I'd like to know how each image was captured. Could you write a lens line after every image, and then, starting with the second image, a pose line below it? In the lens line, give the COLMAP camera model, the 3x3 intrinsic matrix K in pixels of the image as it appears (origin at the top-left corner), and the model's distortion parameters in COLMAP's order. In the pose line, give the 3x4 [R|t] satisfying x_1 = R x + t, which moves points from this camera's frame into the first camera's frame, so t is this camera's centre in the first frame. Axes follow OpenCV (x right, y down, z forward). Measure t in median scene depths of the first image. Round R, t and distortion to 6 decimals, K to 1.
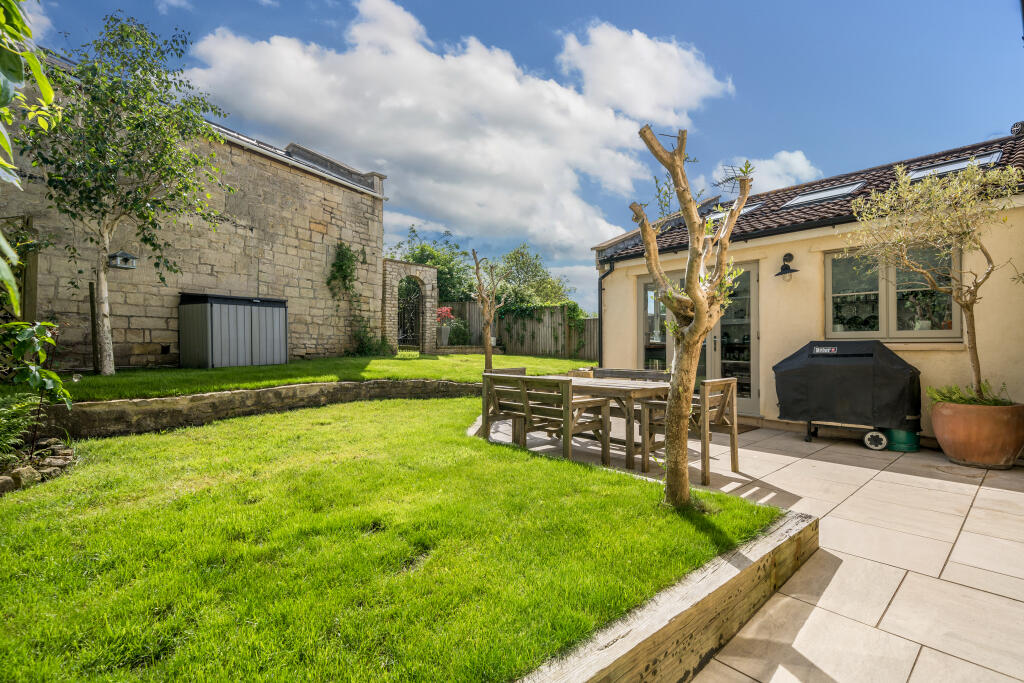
lens RADIAL K [[468.7, 0, 512.8], [0, 468.7, 345.2], [0, 0, 1]] dist [0.000409, 0.000020]
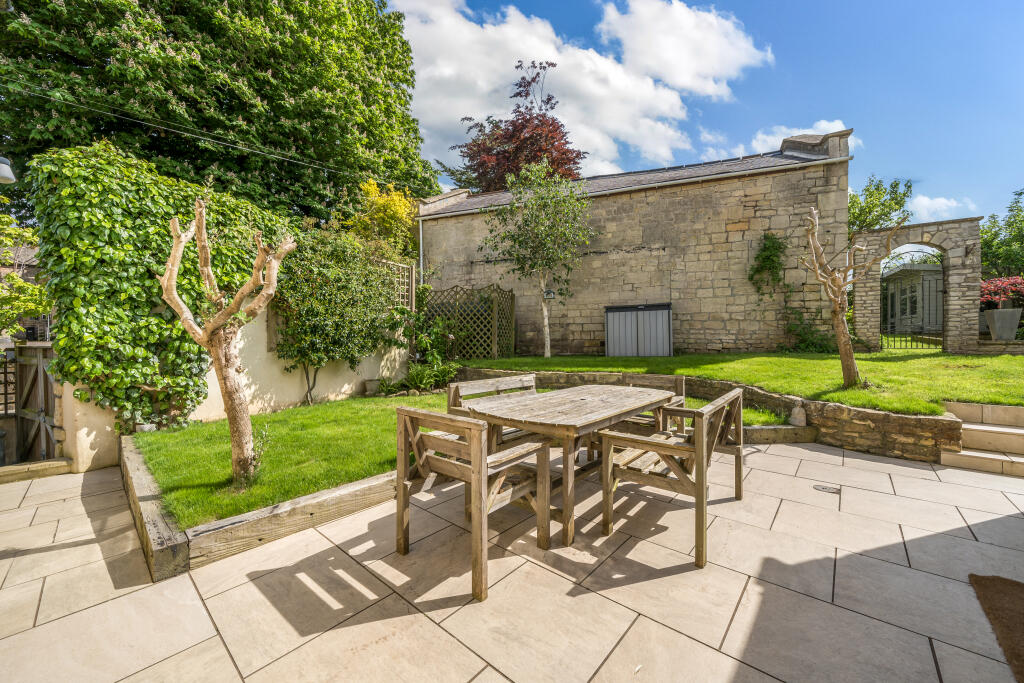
lens RADIAL K [[386.5, 0, 513.0], [0, 386.5, 340.9], [0, 0, 1]] dist [-0.000280, -0.000045]
pose [[0.124730, 0.008826, -0.992152, 0.432068], [0.007271, 0.999925, 0.009809, -0.012383], [0.992164, -0.008438, 0.124656, 0.467155]]
